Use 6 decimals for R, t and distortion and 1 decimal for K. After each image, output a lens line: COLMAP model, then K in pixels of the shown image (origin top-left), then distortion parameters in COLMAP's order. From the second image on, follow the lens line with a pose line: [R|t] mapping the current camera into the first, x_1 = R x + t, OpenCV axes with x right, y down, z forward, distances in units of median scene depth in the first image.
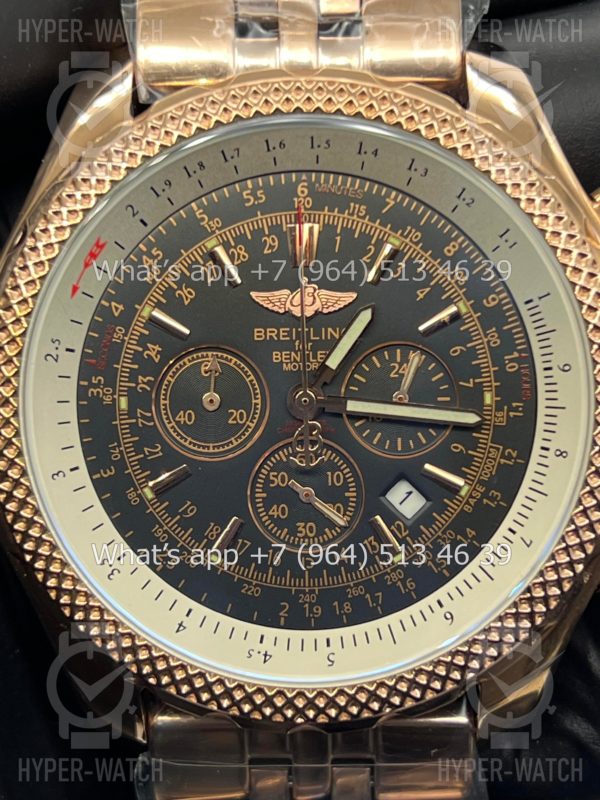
lens RADIAL K [[1898.3, 0, 285.2], [0, 1898.3, 379.2], [0, 0, 1]] dist [0.138259, 0.000000]
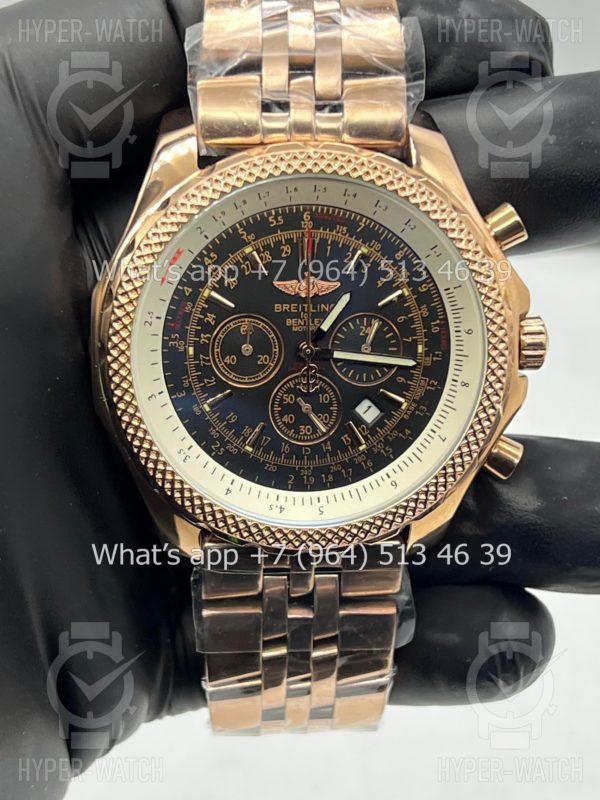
lens RADIAL K [[1898.3, 0, 292.4], [0, 1898.3, 398.1], [0, 0, 1]] dist [0.138259, 0.000000]
pose [[0.992670, -0.001948, 0.120837, -0.192975], [-0.014195, 0.991070, 0.132581, -0.158995], [-0.120016, -0.133325, 0.983779, -0.564161]]
